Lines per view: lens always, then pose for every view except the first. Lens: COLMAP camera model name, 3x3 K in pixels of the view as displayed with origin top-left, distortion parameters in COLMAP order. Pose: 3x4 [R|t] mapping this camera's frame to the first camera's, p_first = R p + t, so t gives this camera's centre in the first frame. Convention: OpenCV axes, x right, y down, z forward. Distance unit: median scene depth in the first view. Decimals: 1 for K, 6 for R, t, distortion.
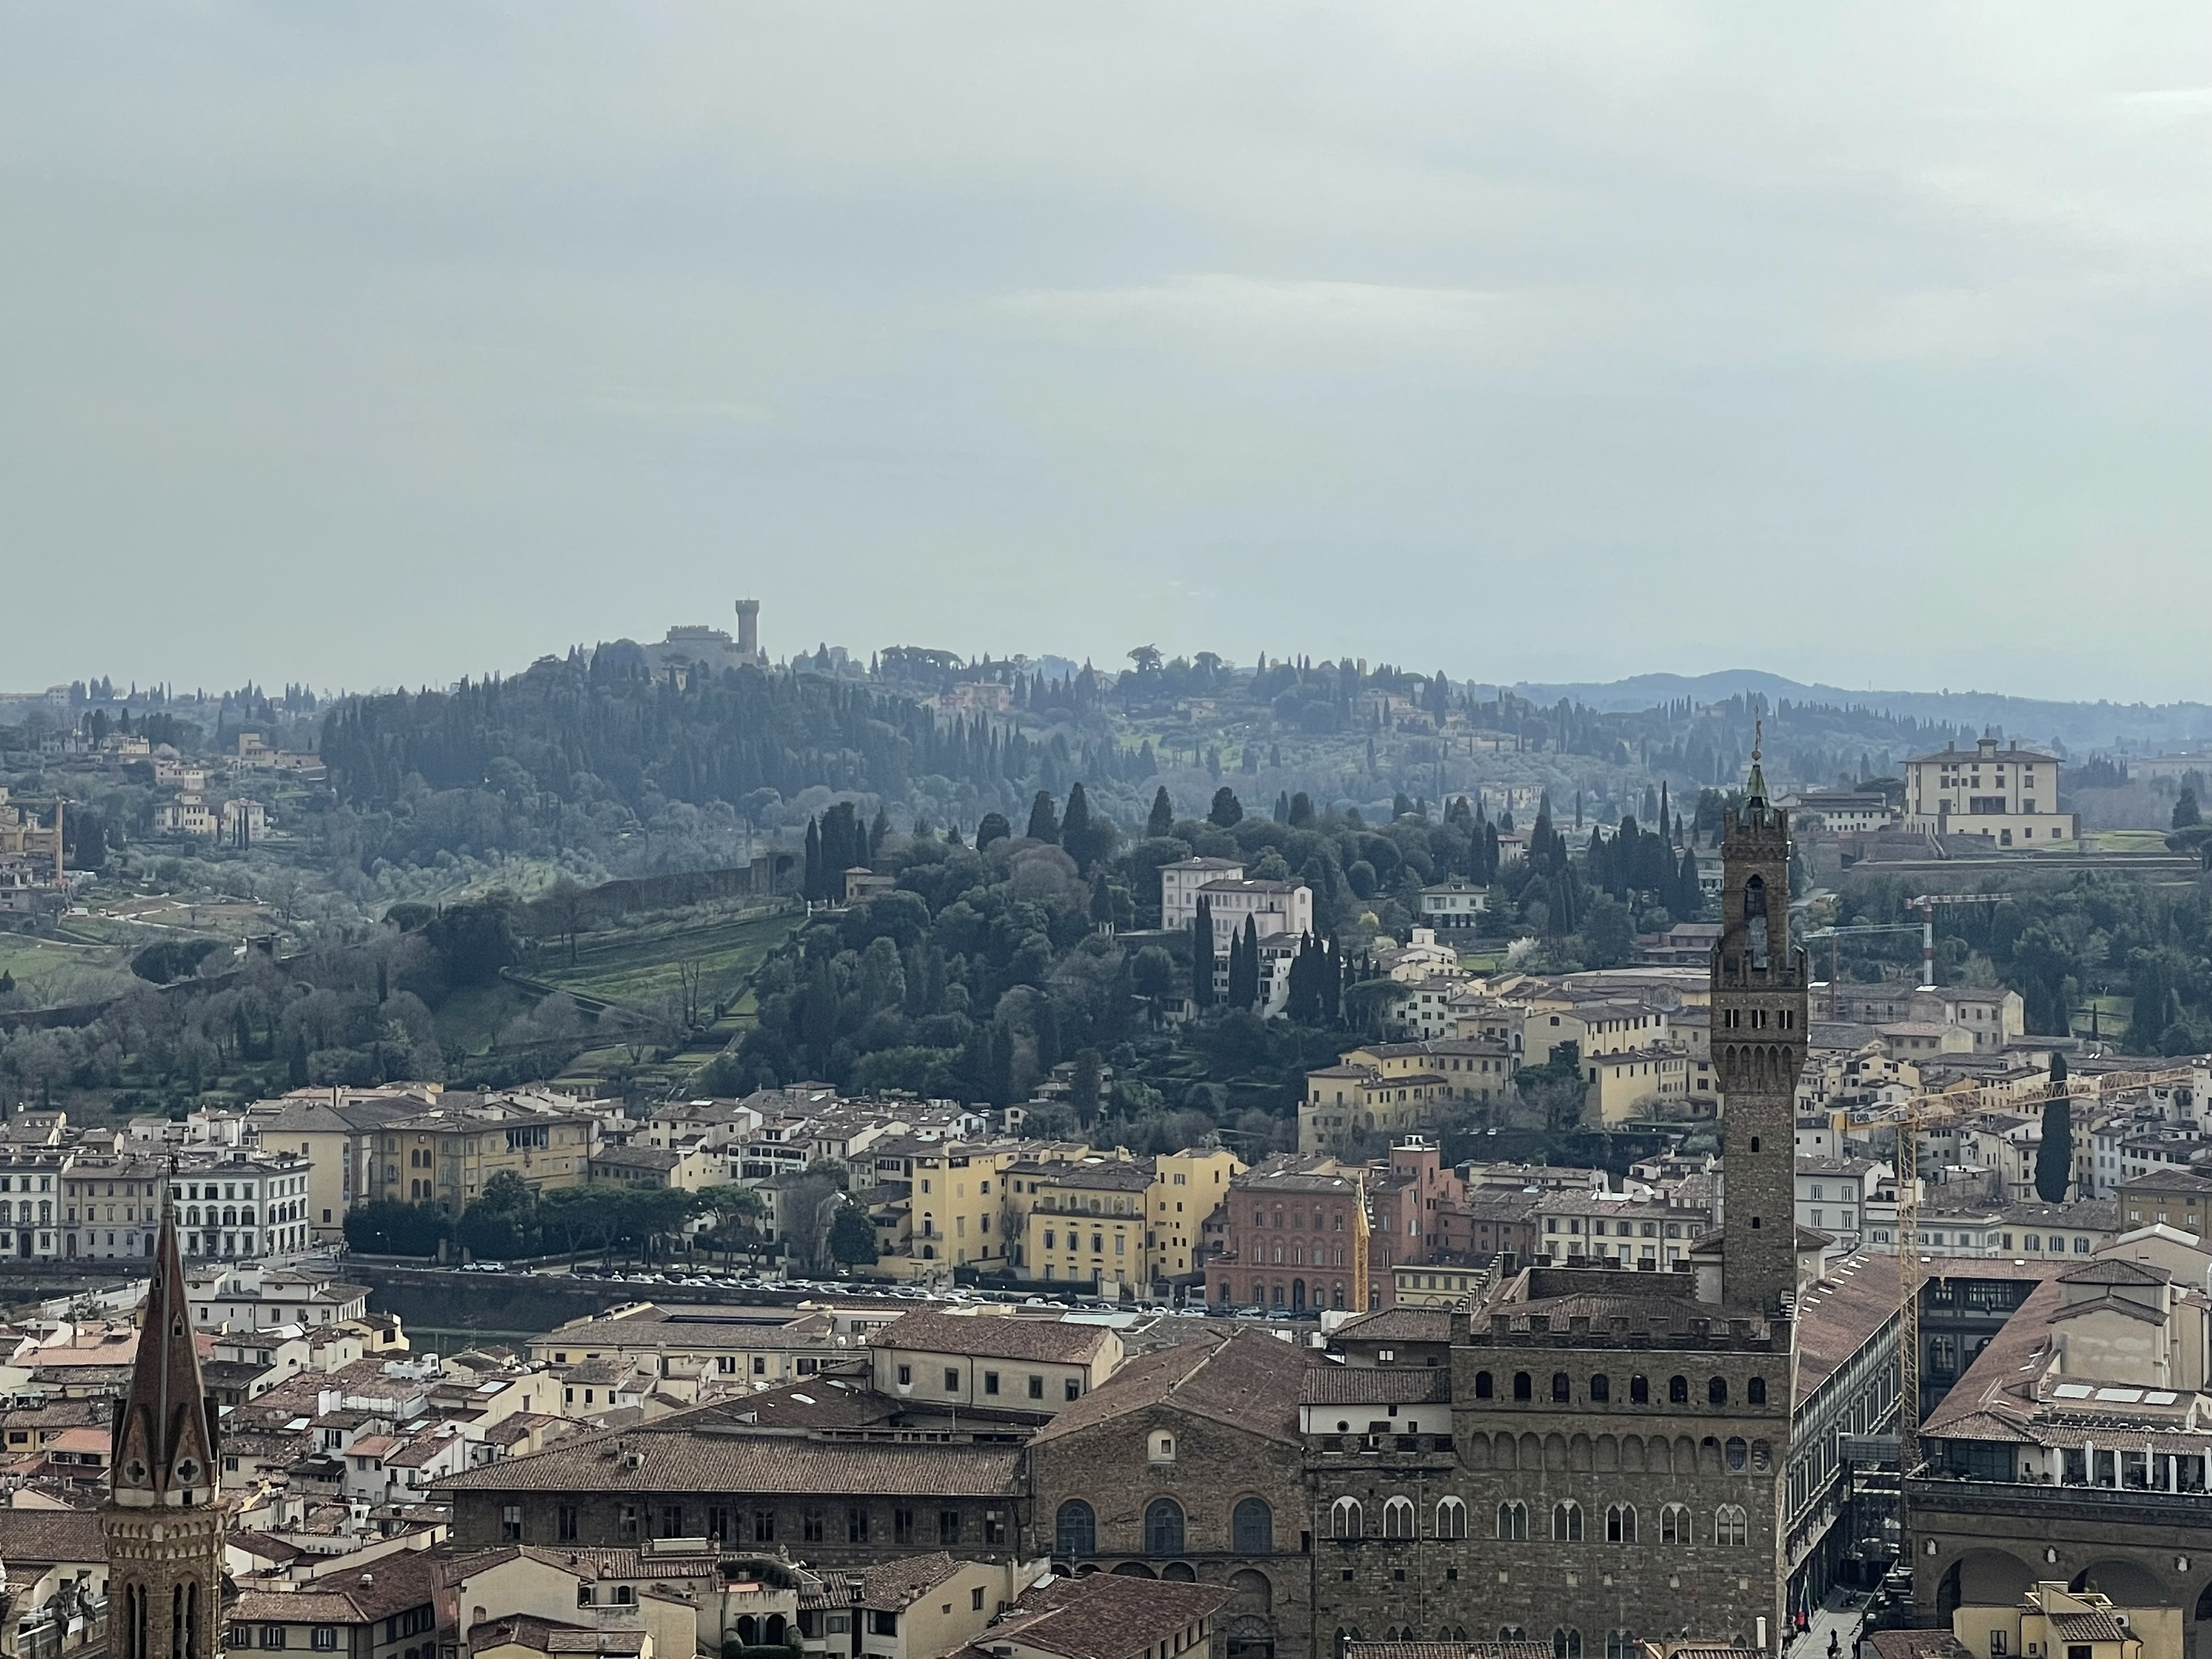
lens RADIAL K [[4630.0, 0, 1105.3], [0, 4630.0, 828.7], [0, 0, 1]] dist [-0.009119, 0.000000]
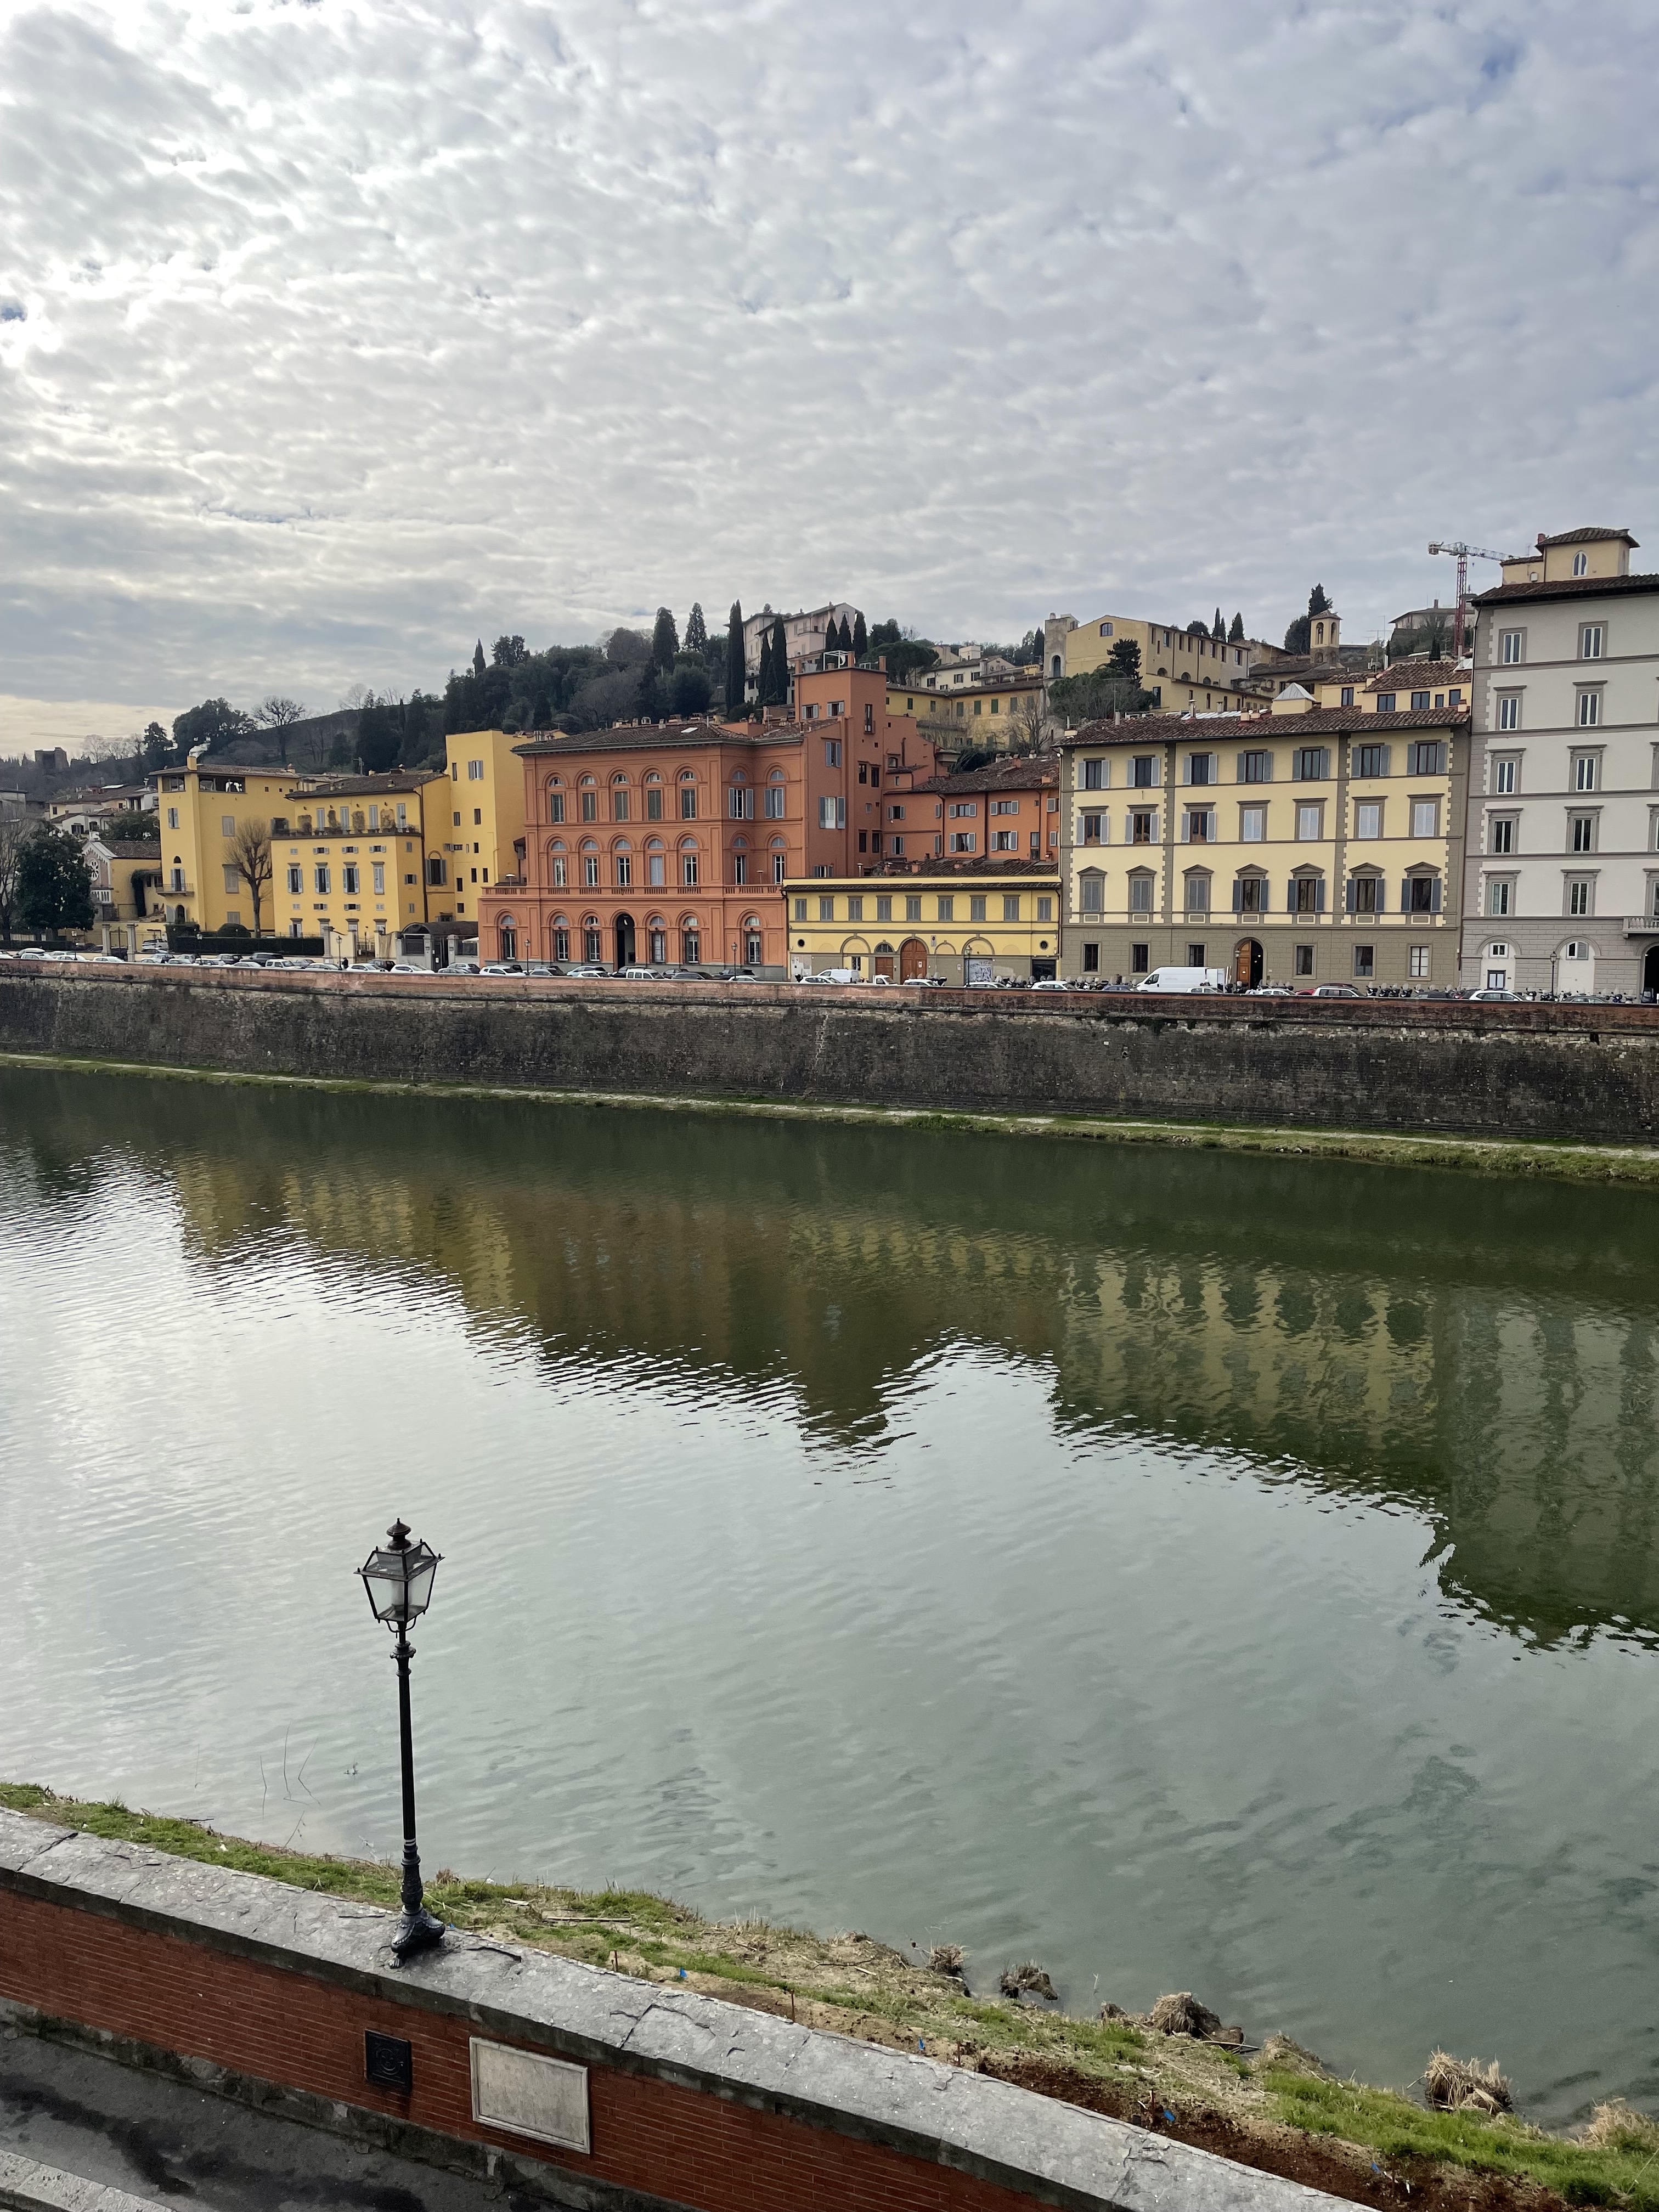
lens RADIAL K [[1674.0, 0, 829.5], [0, 1674.0, 1111.3], [0, 0, 1]] dist [-0.037522, -0.003319]
pose [[0.997874, 0.005879, -0.064908, 0.076845], [0.001760, 0.993129, 0.117009, 0.094910], [0.065150, -0.116875, 0.991007, 0.784336]]
